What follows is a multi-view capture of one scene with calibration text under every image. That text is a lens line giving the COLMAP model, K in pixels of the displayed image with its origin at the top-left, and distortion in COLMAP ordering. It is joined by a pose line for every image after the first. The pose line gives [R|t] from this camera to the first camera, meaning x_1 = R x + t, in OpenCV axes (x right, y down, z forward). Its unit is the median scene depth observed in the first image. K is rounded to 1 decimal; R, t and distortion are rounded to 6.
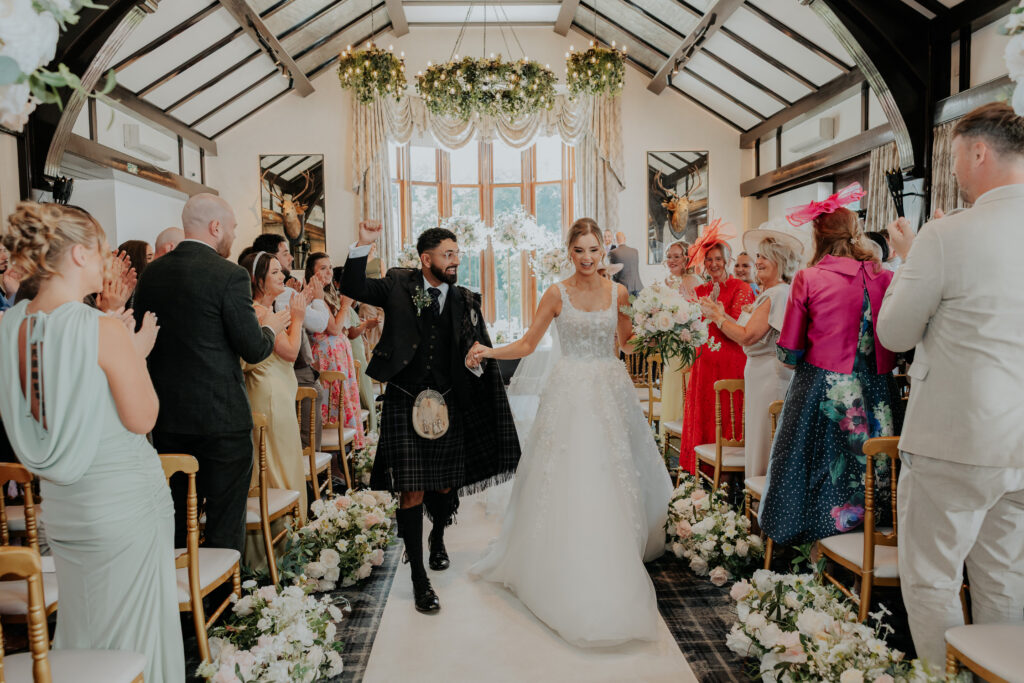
lens RADIAL K [[842.5, 0, 512.7], [0, 842.5, 336.4], [0, 0, 1]] dist [-0.015112, -0.001617]
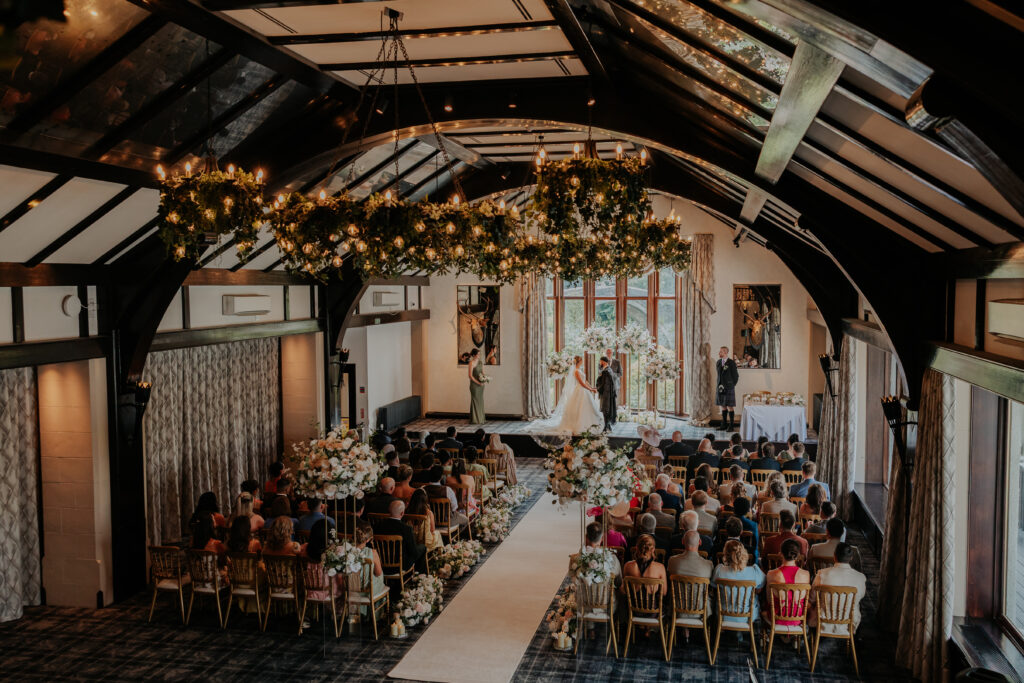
lens RADIAL K [[842.5, 0, 511.6], [0, 842.5, 343.2], [0, 0, 1]] dist [-0.015112, -0.001617]
pose [[0.968527, 0.026108, -0.247535, 0.154899], [-0.028650, 0.999567, -0.006672, -0.109654], [0.247253, 0.013554, 0.968856, -0.390769]]
